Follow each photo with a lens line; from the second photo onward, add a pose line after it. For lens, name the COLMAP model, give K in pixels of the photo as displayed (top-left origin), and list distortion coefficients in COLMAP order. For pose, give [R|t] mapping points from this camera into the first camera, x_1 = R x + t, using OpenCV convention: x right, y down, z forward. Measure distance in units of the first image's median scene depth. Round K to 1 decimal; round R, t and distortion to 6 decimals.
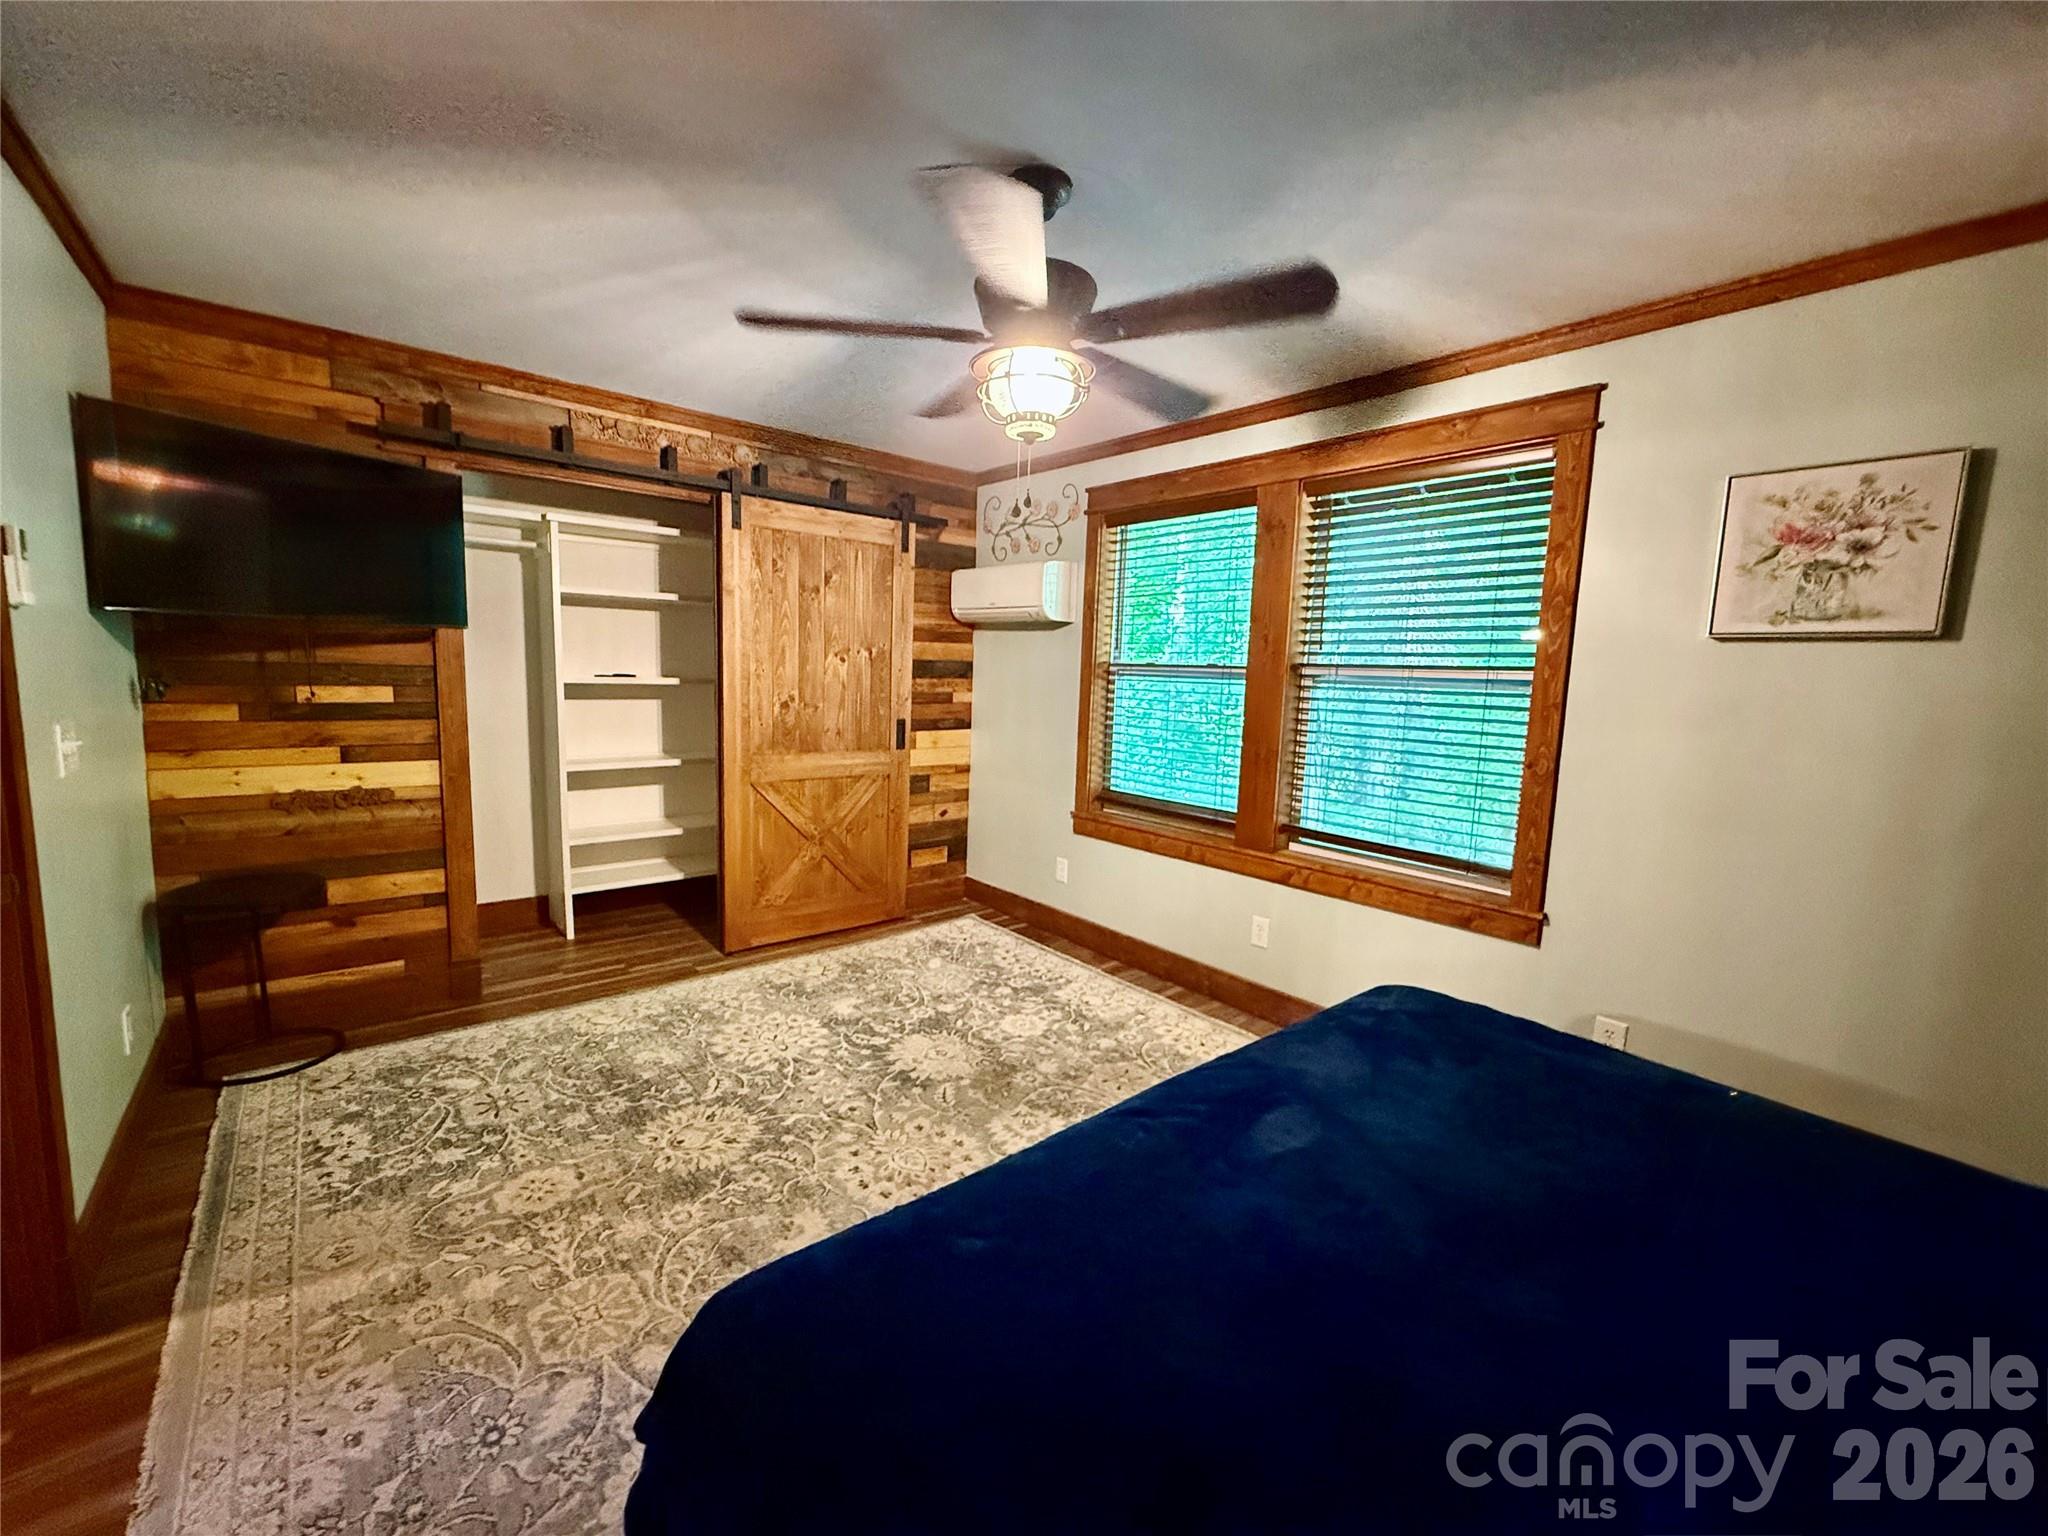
lens RADIAL K [[815.6, 0, 1018.9], [0, 815.6, 766.5], [0, 0, 1]] dist [-0.001410, 0.000000]
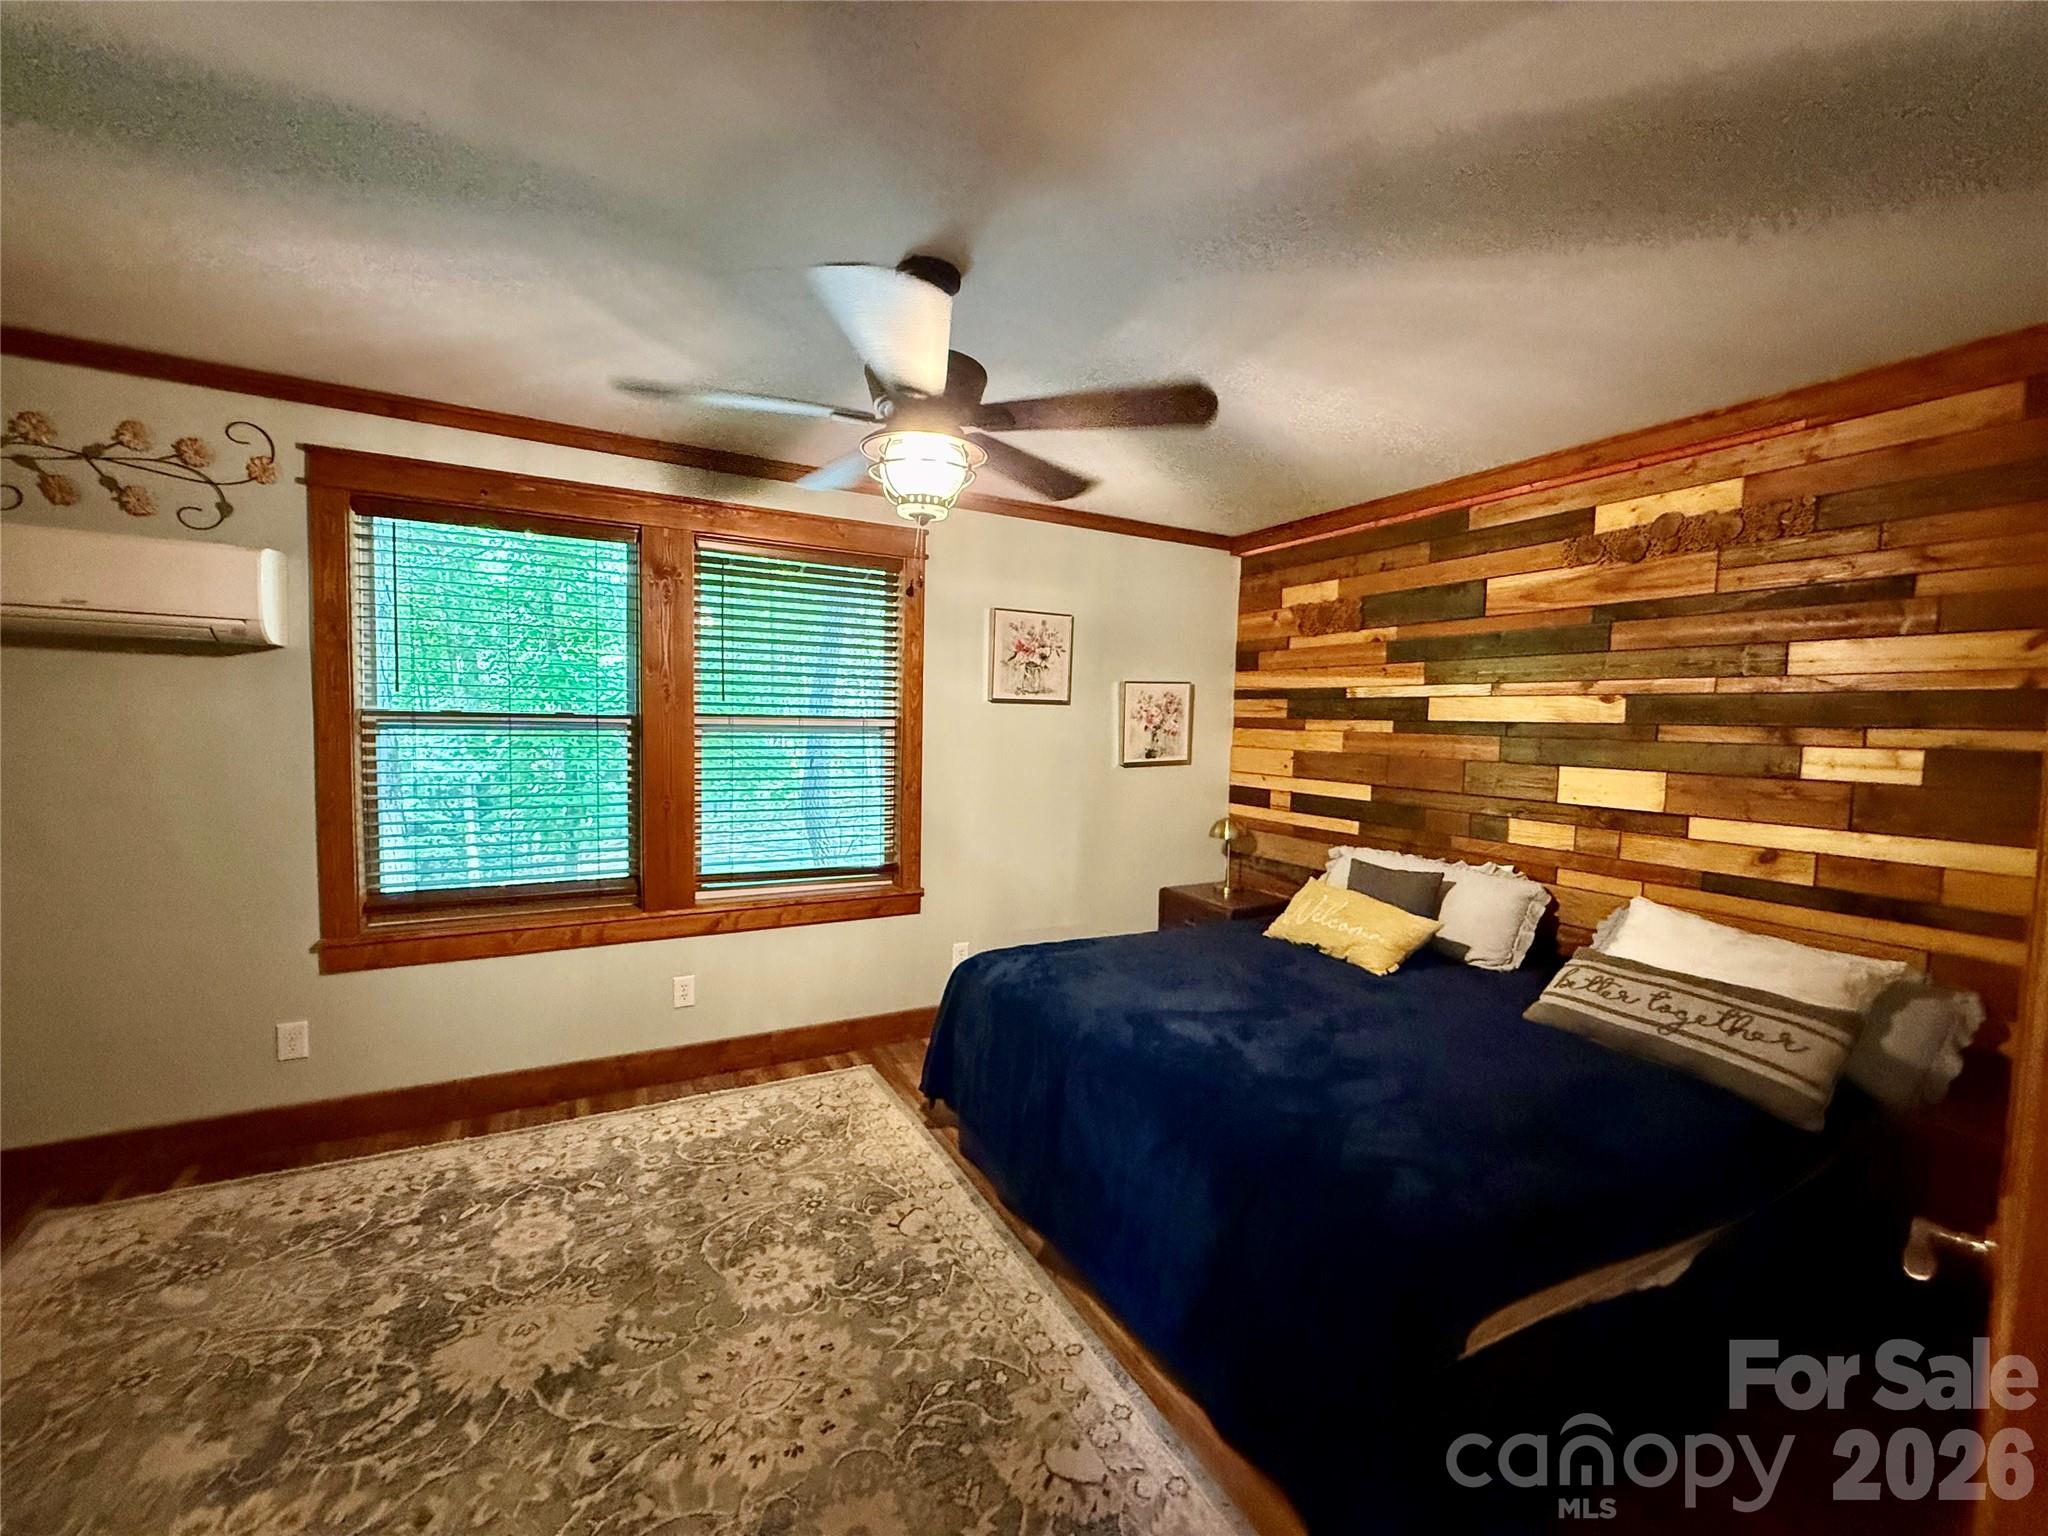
lens RADIAL K [[815.6, 0, 1018.9], [0, 815.6, 766.5], [0, 0, 1]] dist [-0.001410, 0.000000]
pose [[0.204664, -0.092257, 0.974475, -0.554797], [0.097543, 0.992515, 0.073478, -0.095973], [-0.973960, 0.080015, 0.212131, 0.403663]]
